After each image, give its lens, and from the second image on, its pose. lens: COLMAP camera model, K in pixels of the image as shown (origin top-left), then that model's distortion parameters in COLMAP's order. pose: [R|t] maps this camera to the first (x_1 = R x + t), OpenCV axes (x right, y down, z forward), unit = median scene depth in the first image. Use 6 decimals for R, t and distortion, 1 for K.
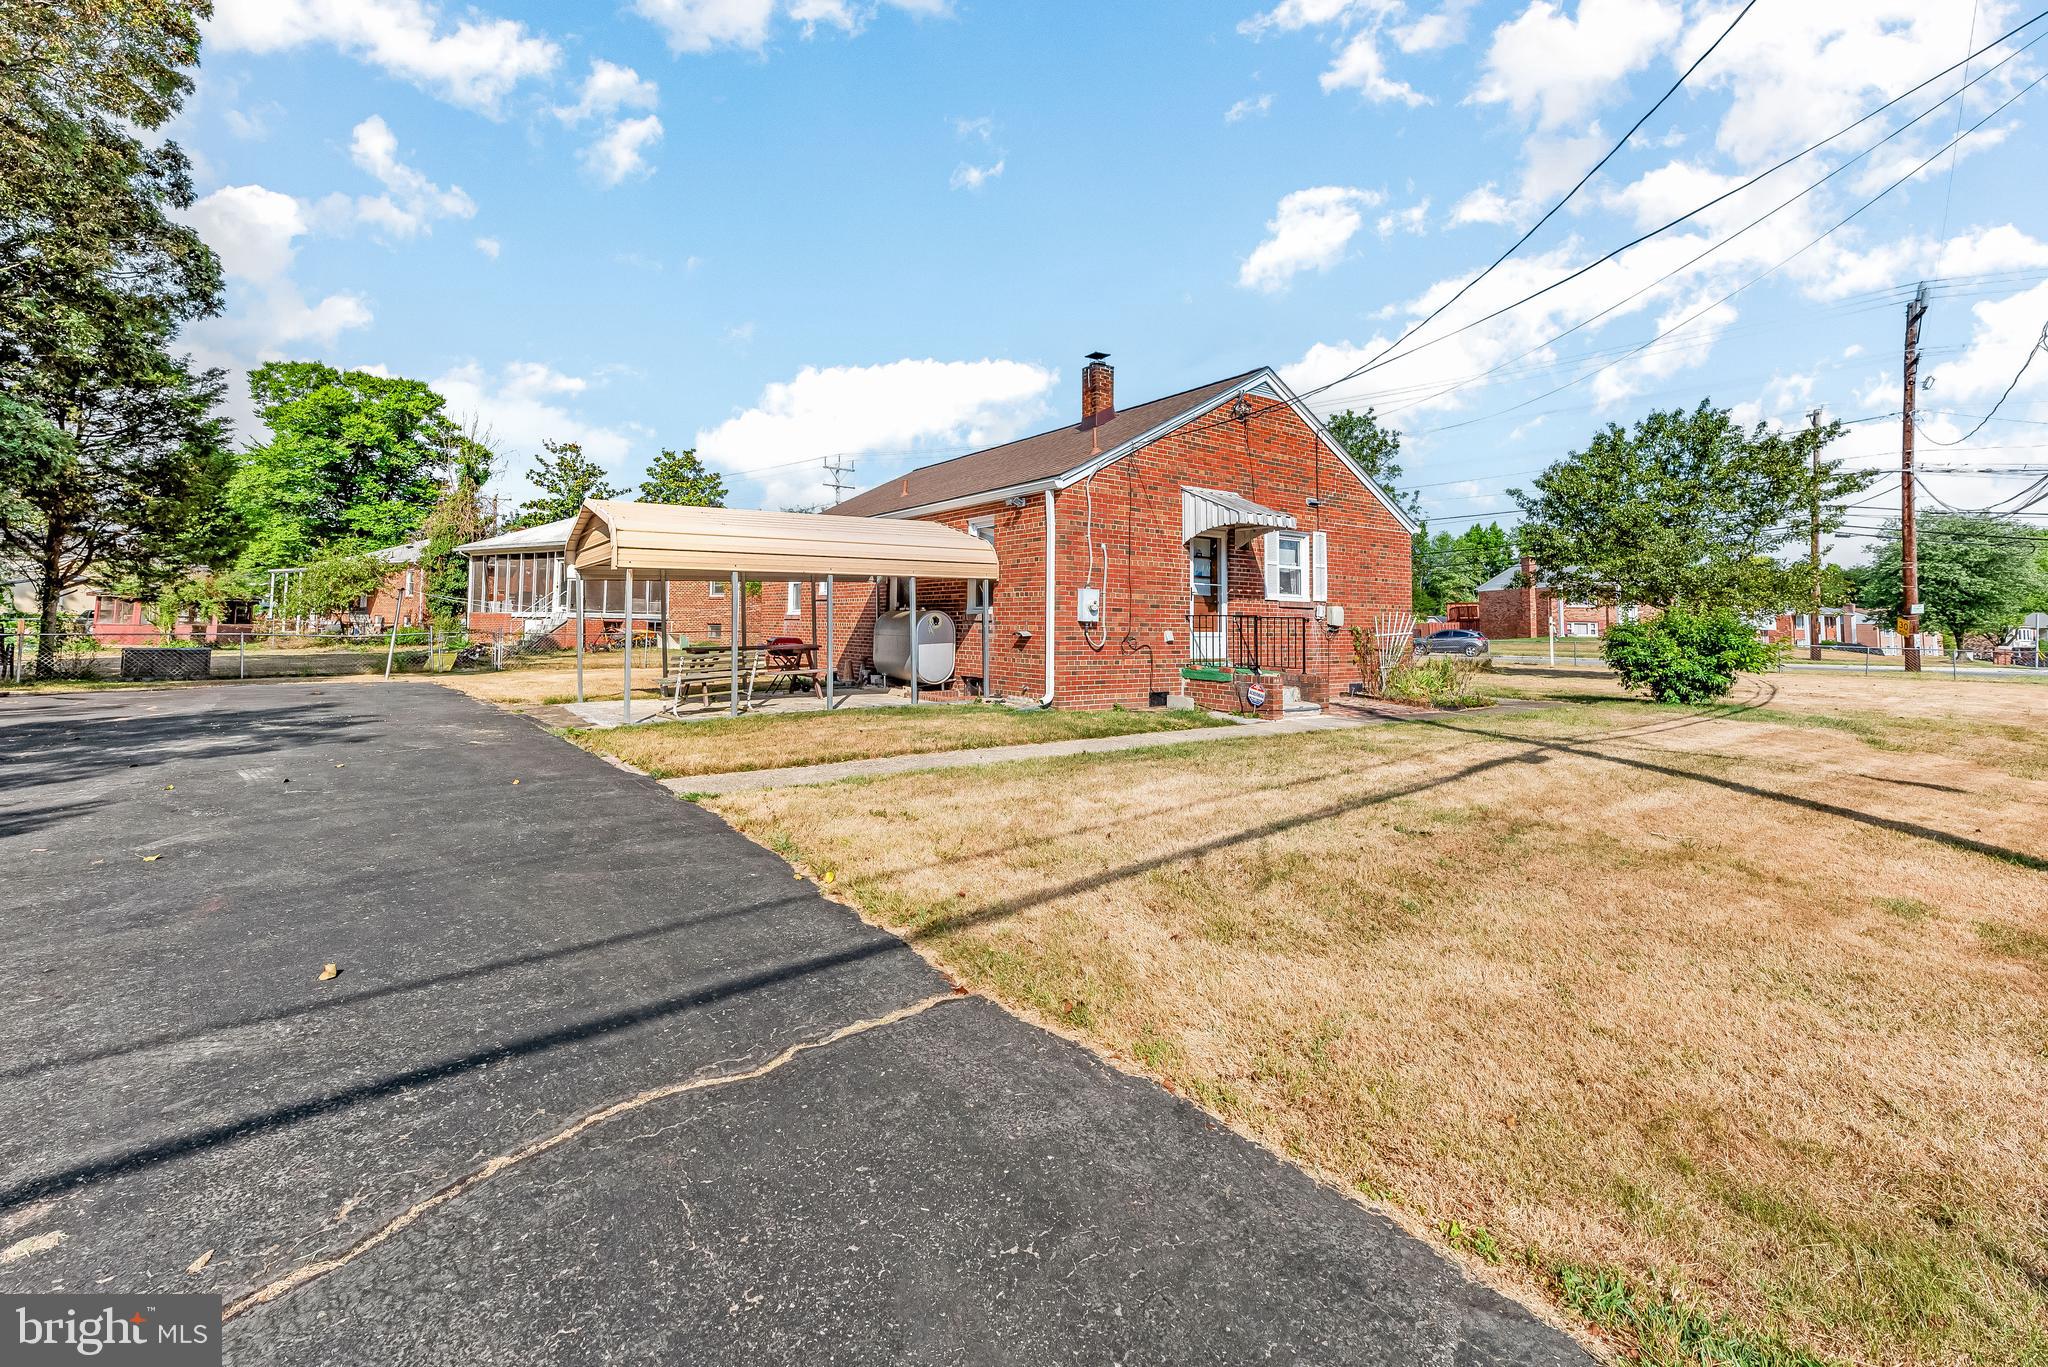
lens RADIAL K [[859.2, 0, 1022.2], [0, 859.2, 587.2], [0, 0, 1]] dist [0.023794, 0.000997]
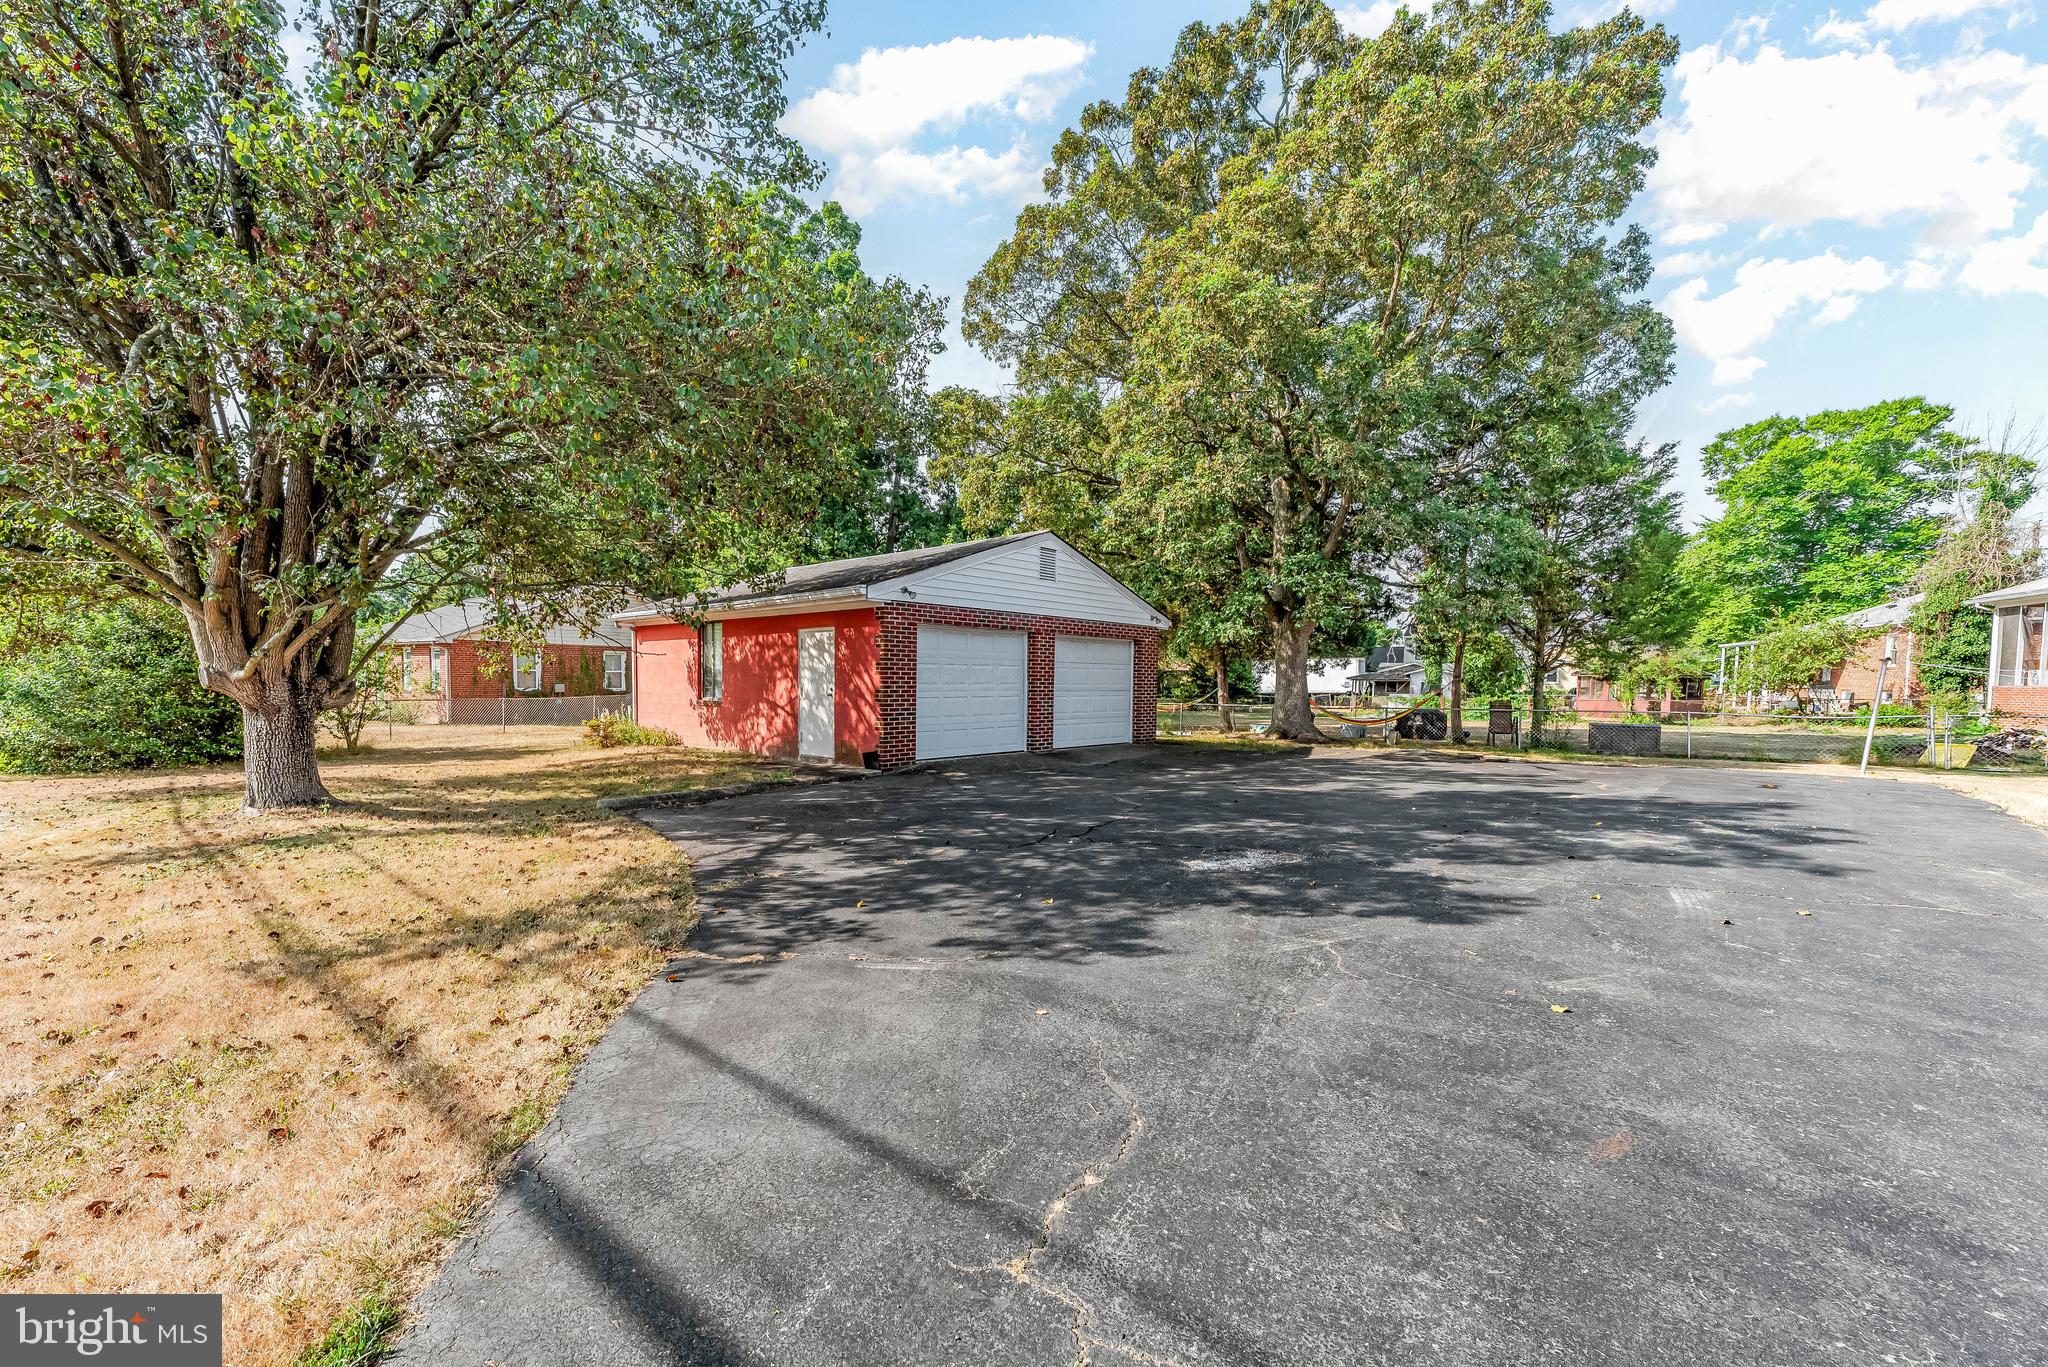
lens RADIAL K [[845.1, 0, 1002.4], [0, 845.1, 727.3], [0, 0, 1]] dist [0.026190, 0.004626]
pose [[0.165164, 0.038011, -0.985533, -0.073614], [0.037515, 0.998292, 0.044790, -0.001880], [0.985552, -0.044370, 0.163456, 0.091887]]
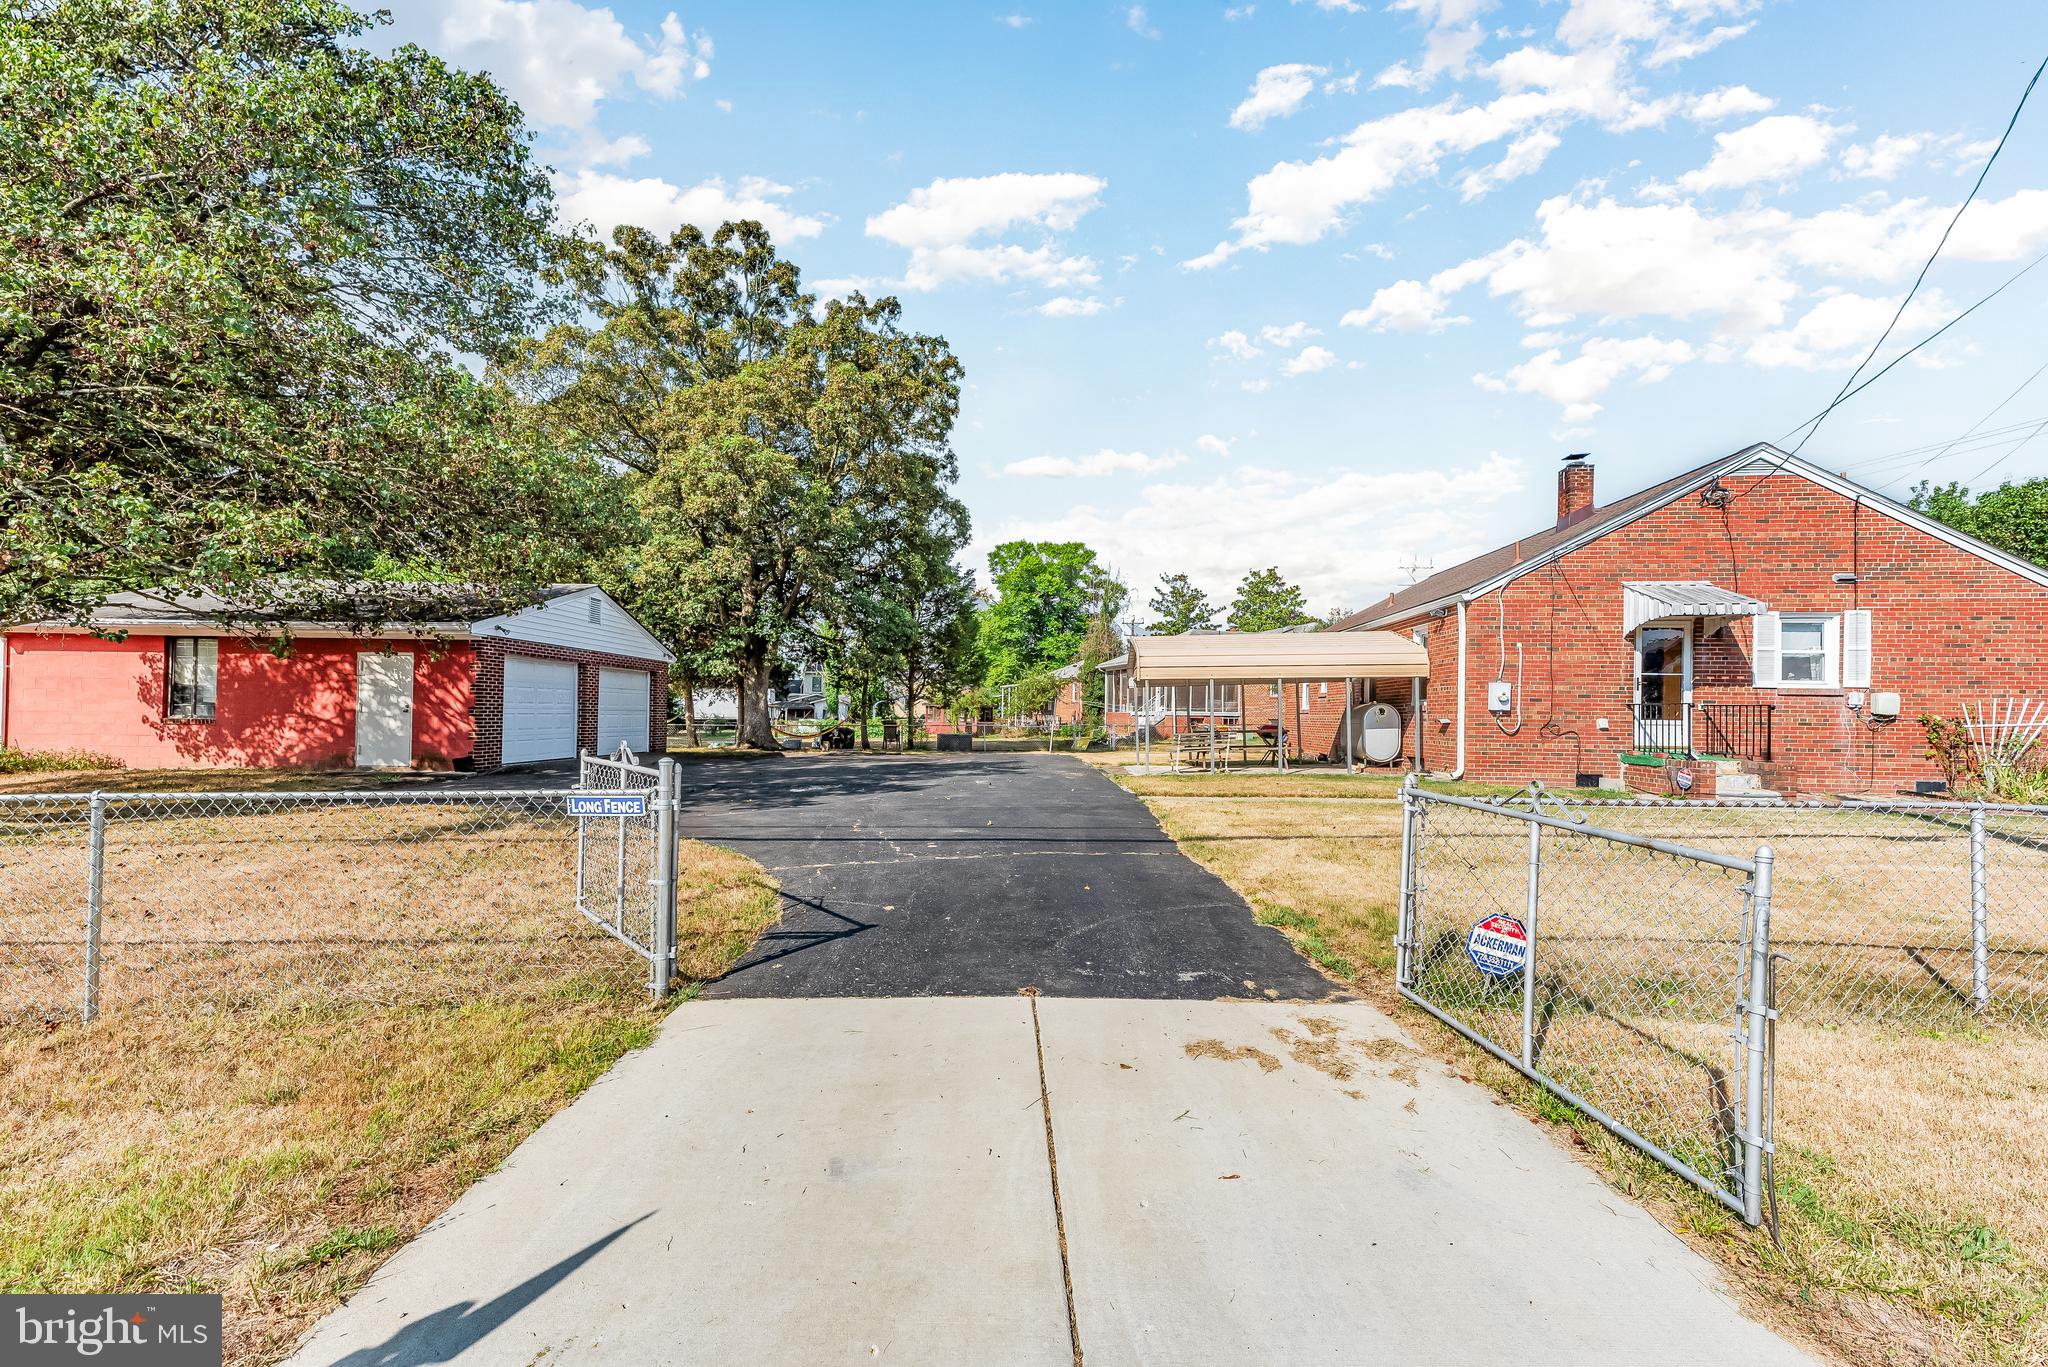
lens RADIAL K [[833.7, 0, 1009.5], [0, 833.7, 688.0], [0, 0, 1]] dist [0.011308, 0.000141]
pose [[0.760327, -0.029563, -0.648867, 0.191775], [0.029275, 0.999508, -0.011235, 0.001526], [0.648880, -0.010453, 0.760819, -0.191843]]
